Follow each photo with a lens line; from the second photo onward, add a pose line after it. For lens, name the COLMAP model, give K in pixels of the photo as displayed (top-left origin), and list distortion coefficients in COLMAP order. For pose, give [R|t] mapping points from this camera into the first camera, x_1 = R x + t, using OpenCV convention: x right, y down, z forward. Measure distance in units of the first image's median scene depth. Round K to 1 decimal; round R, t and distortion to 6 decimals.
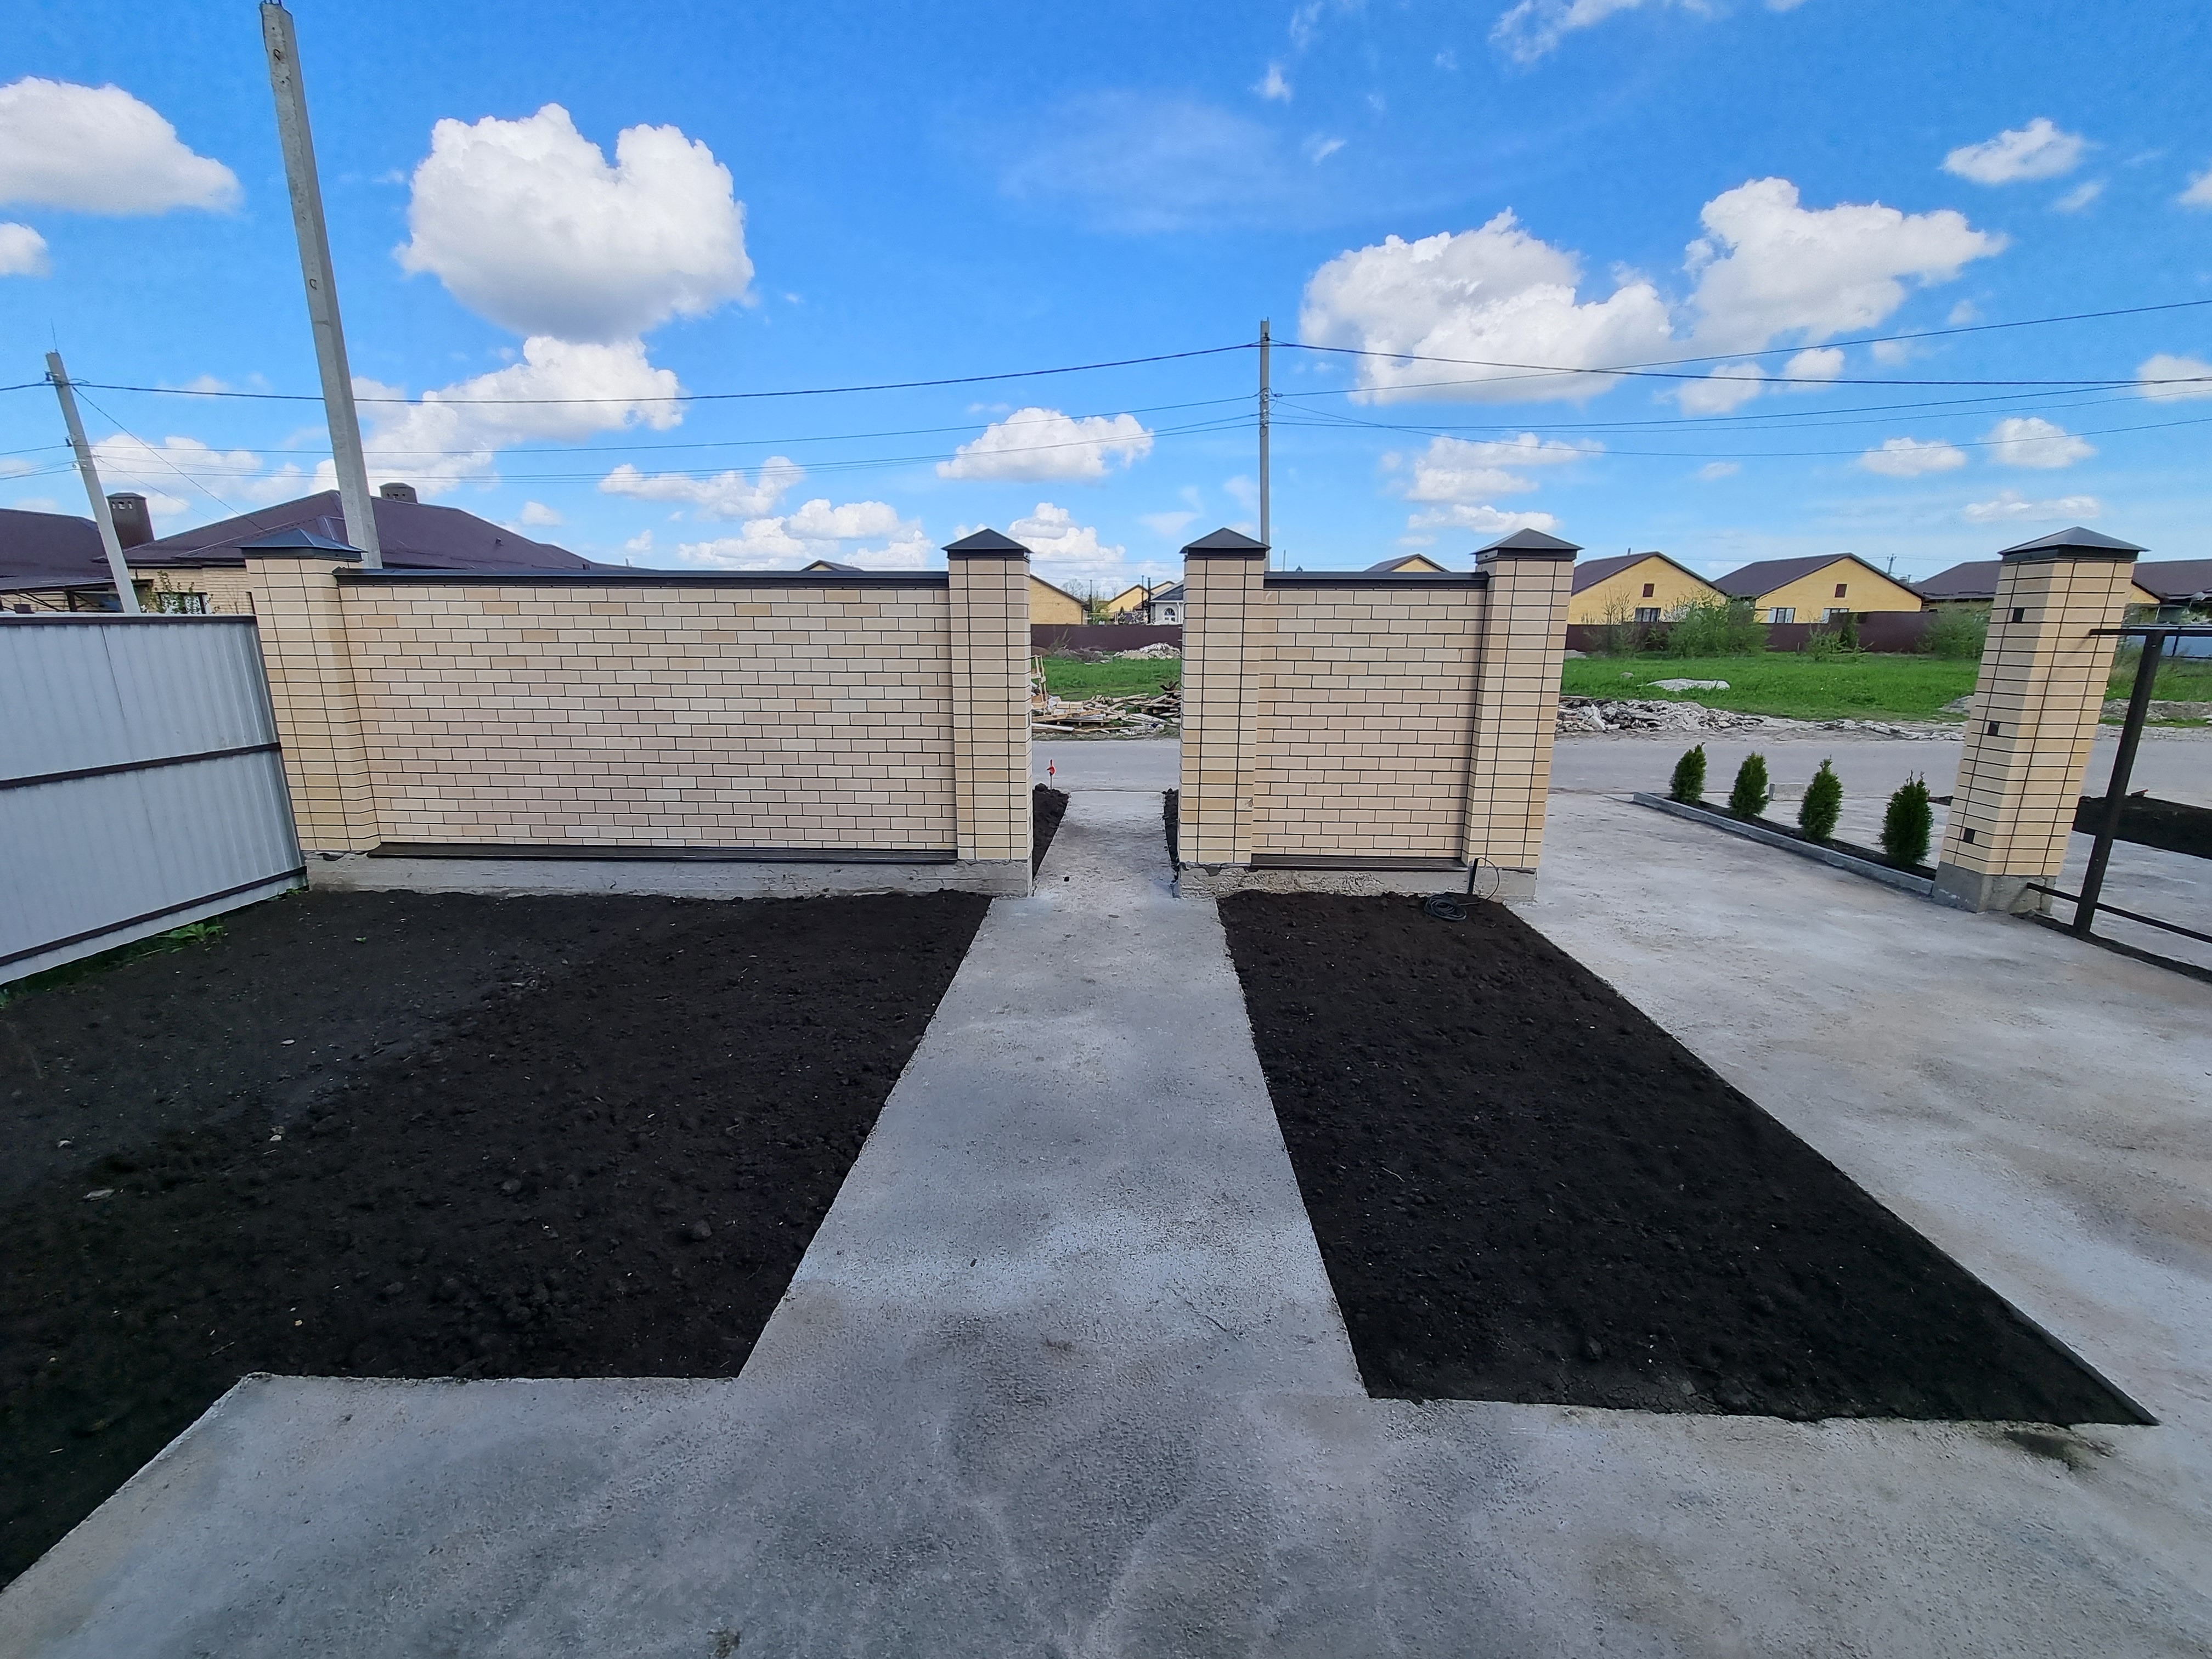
lens RADIAL K [[897.6, 0, 1106.0], [0, 897.6, 829.5], [0, 0, 1]] dist [0.000668, 0.000233]
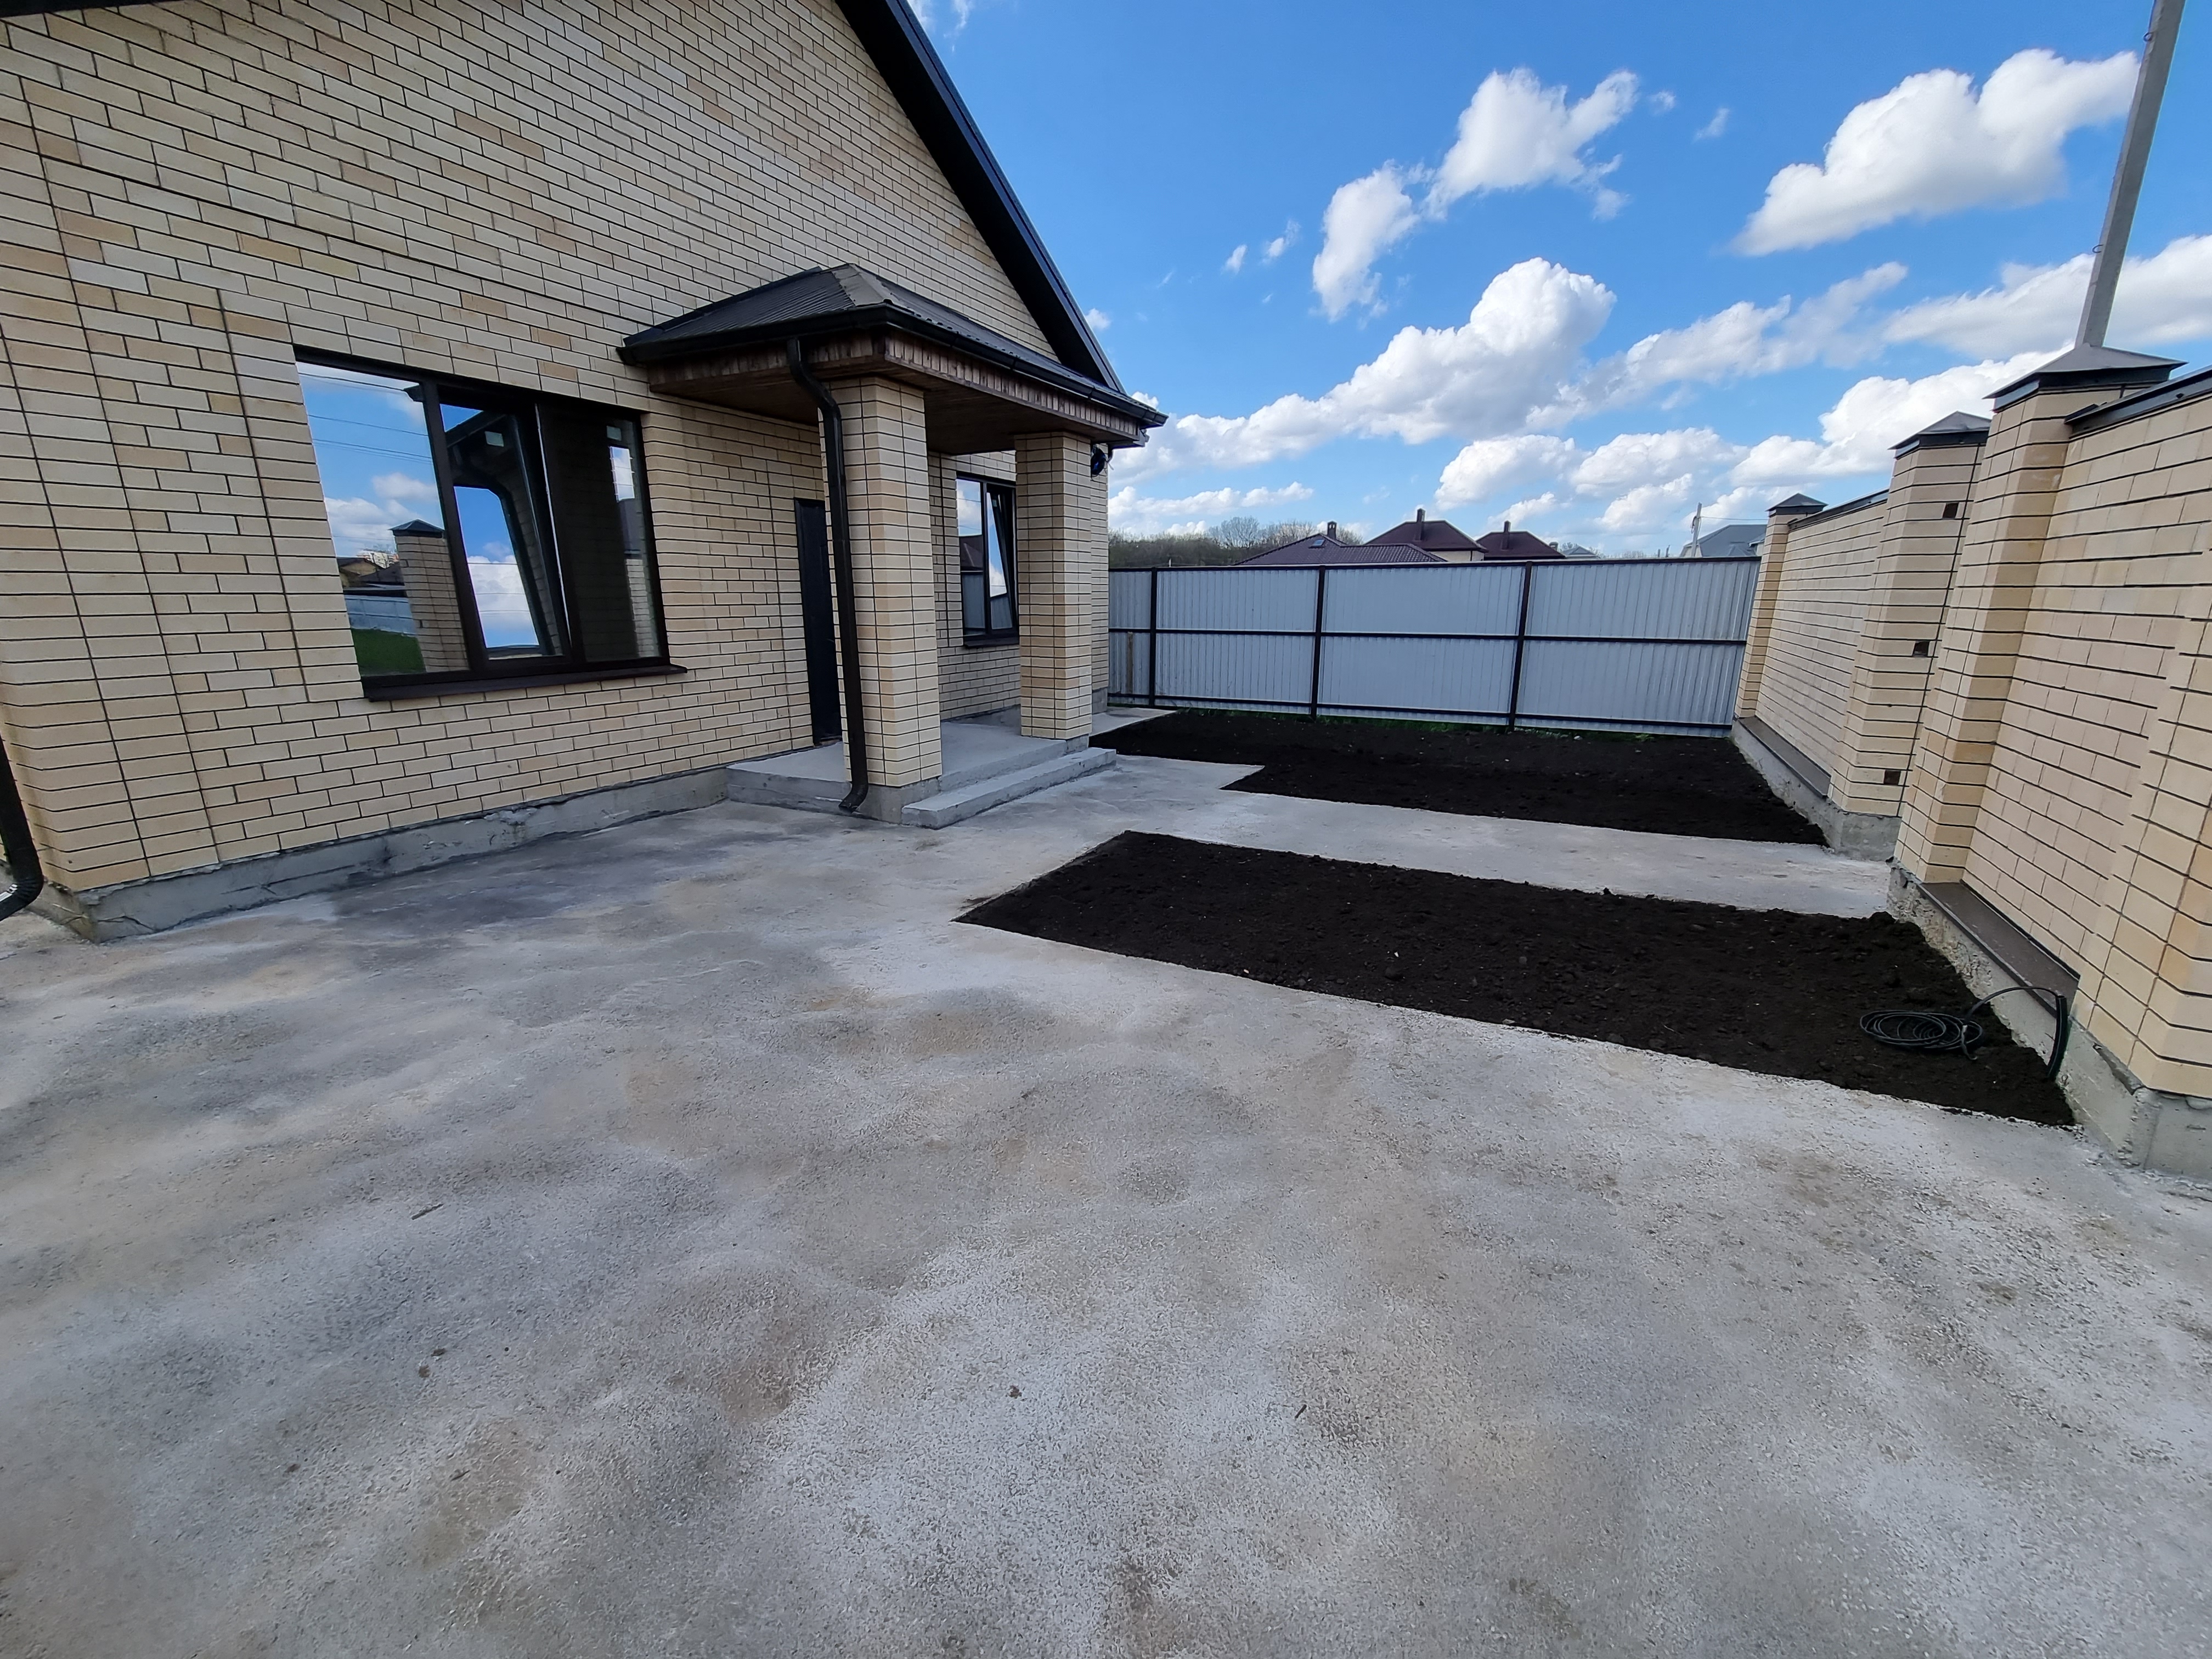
lens RADIAL K [[902.9, 0, 1110.1], [0, 902.9, 821.3], [0, 0, 1]] dist [0.002190, -0.001407]
pose [[-0.432948, 0.215223, -0.875348, 1.428757], [-0.211492, 0.919720, 0.330736, -0.139789], [0.876257, 0.328321, -0.352674, 1.023285]]
